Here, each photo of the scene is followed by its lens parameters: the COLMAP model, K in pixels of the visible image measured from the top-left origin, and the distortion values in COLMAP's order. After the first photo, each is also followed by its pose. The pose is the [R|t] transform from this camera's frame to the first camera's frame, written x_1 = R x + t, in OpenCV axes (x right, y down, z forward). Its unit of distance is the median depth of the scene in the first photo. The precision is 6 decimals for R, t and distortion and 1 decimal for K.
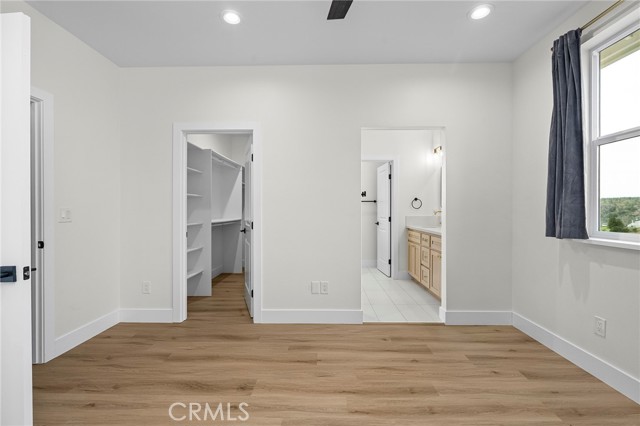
lens RADIAL K [[283.5, 0, 319.3], [0, 283.5, 209.6], [0, 0, 1]] dist [-0.027311, -0.000125]
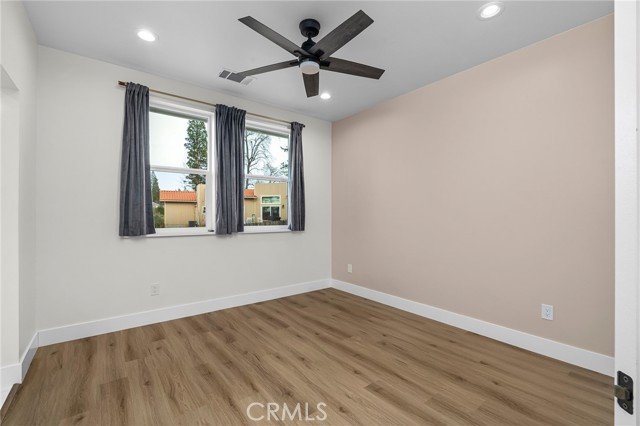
lens RADIAL K [[283.5, 0, 318.7], [0, 283.5, 213.3], [0, 0, 1]] dist [-0.027311, -0.000125]
pose [[-0.634511, -0.001477, 0.772912, -0.714973], [0.005563, 0.999964, 0.006478, -0.006288], [-0.772894, 0.008410, -0.634480, 1.174779]]
